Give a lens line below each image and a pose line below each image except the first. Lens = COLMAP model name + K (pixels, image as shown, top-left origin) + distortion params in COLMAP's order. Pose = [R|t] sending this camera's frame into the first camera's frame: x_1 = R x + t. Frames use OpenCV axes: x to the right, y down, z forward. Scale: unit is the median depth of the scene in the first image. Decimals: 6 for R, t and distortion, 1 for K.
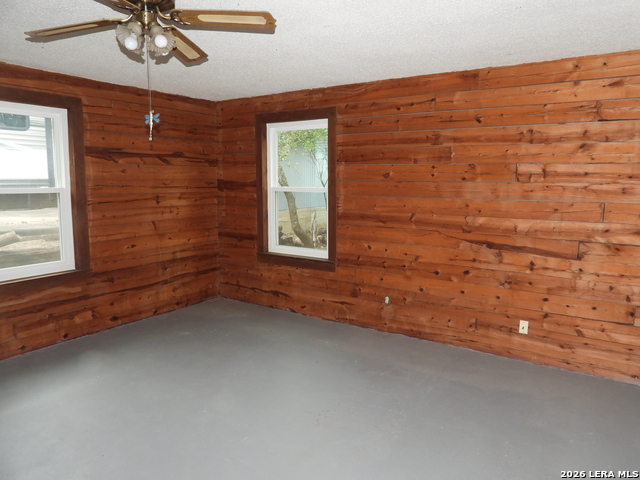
lens RADIAL K [[458.3, 0, 320.7], [0, 458.3, 240.0], [0, 0, 1]] dist [-0.009825, -0.000431]
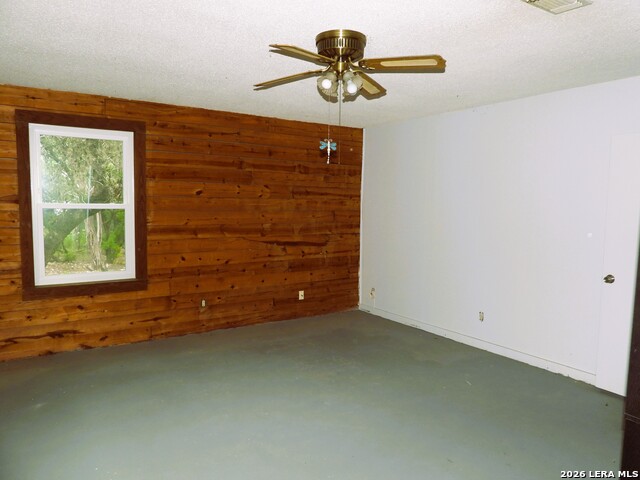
lens RADIAL K [[458.3, 0, 320.7], [0, 458.3, 240.0], [0, 0, 1]] dist [-0.009825, -0.000431]
pose [[0.390752, -0.080718, 0.916950, -0.850789], [0.110947, 0.993016, 0.040135, -0.039989], [-0.913785, 0.086050, 0.396978, 0.318800]]
